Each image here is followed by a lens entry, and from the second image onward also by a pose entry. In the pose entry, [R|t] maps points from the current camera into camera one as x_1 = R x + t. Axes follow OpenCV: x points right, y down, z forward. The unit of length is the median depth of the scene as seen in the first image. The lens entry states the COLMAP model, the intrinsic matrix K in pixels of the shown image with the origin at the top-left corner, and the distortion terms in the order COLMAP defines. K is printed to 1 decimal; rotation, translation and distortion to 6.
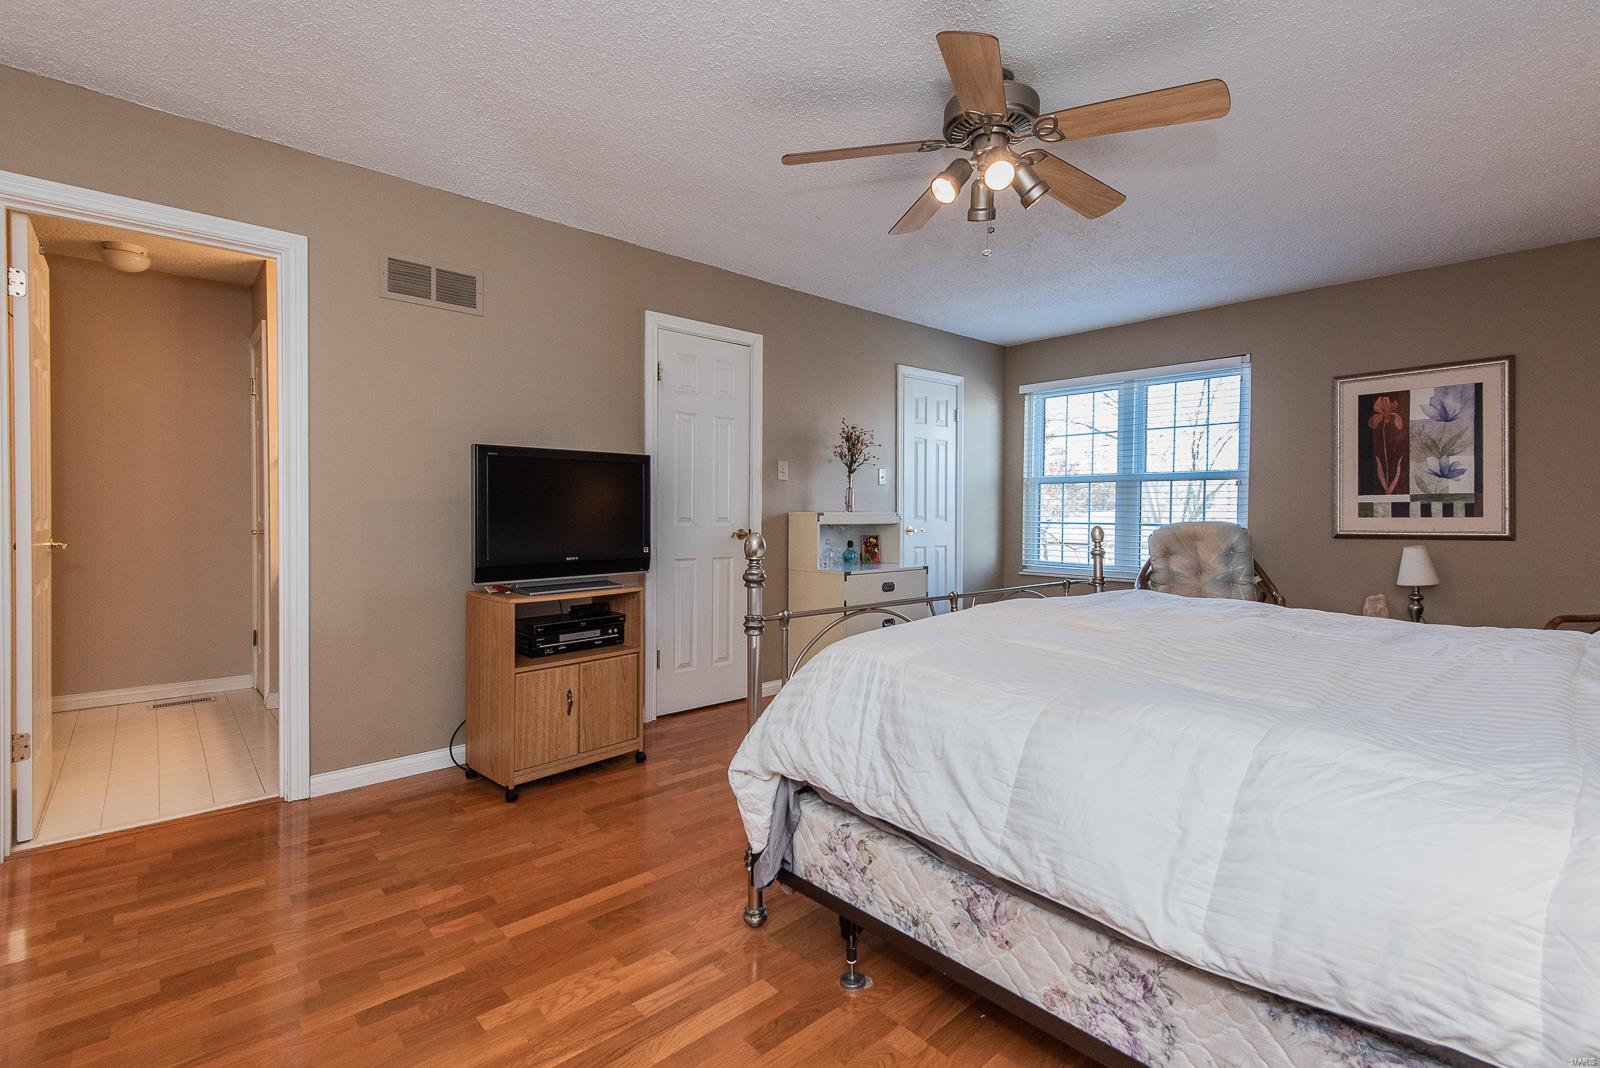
lens RADIAL K [[737.0, 0, 802.1], [0, 737.0, 511.5], [0, 0, 1]] dist [0.028580, -0.022472]
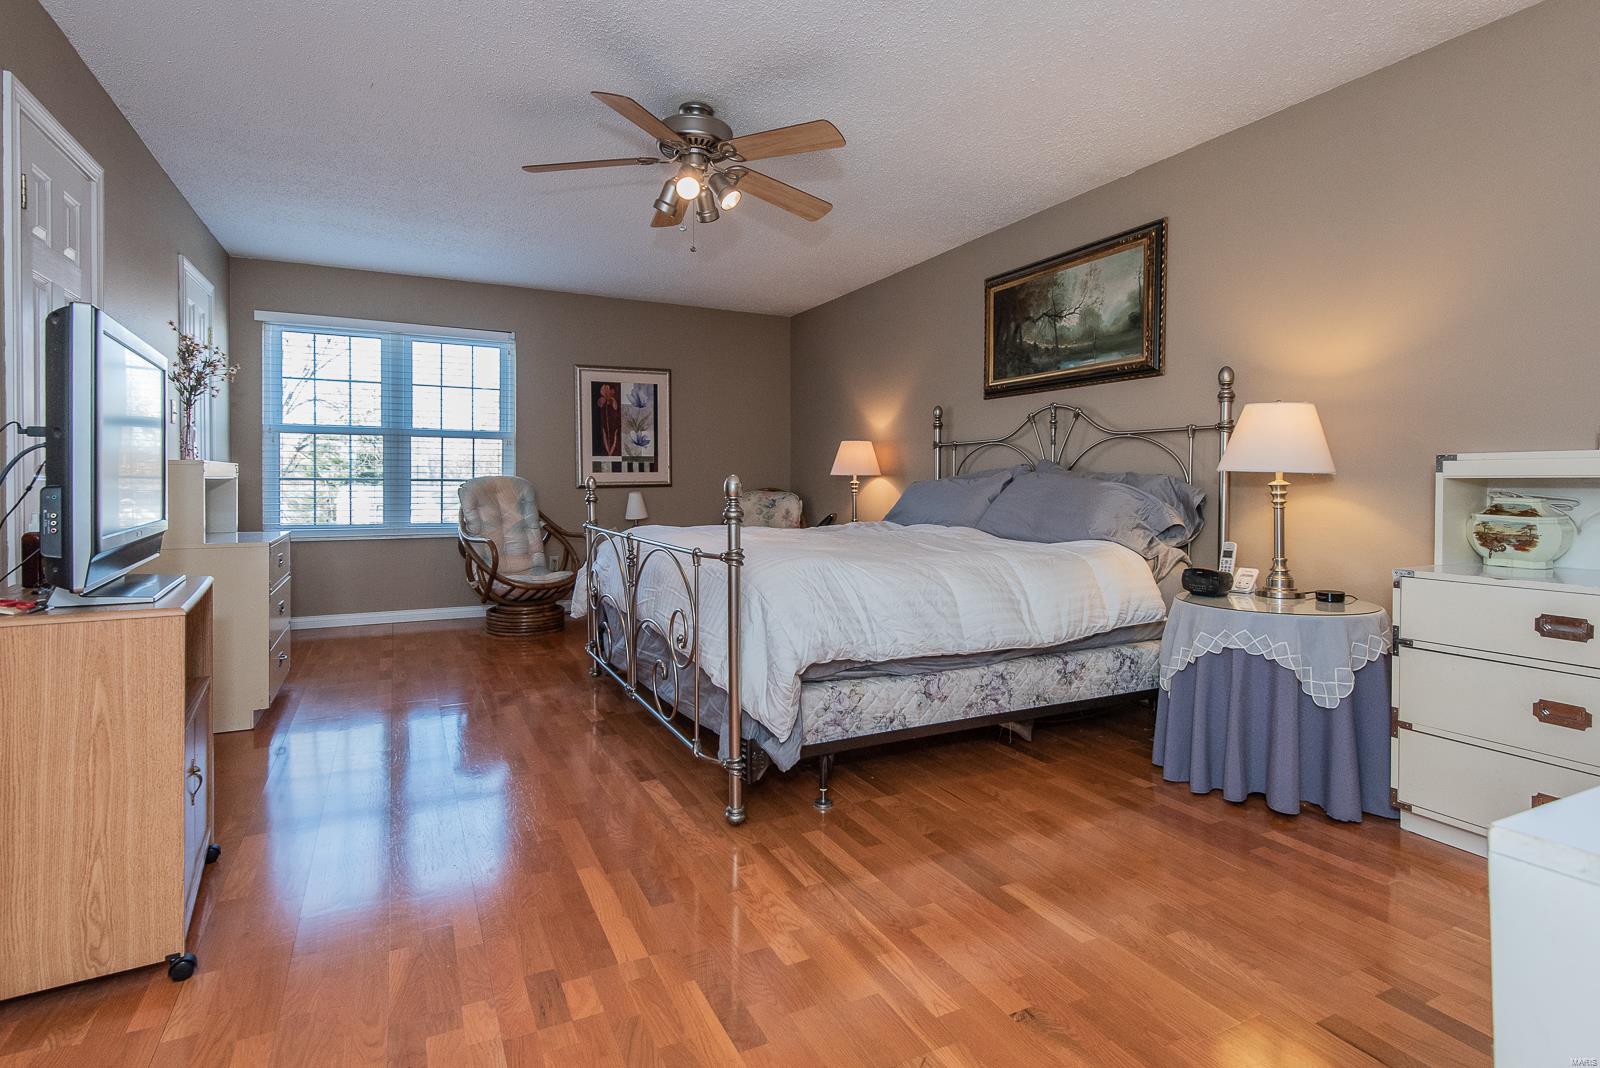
lens RADIAL K [[781.9, 0, 797.6], [0, 781.9, 493.8], [0, 0, 1]] dist [0.003322, -0.000535]
pose [[0.272737, -0.021213, 0.961855, -0.534395], [-0.004198, 0.999721, 0.023239, 0.012725], [-0.962080, -0.010376, 0.272572, 0.268379]]
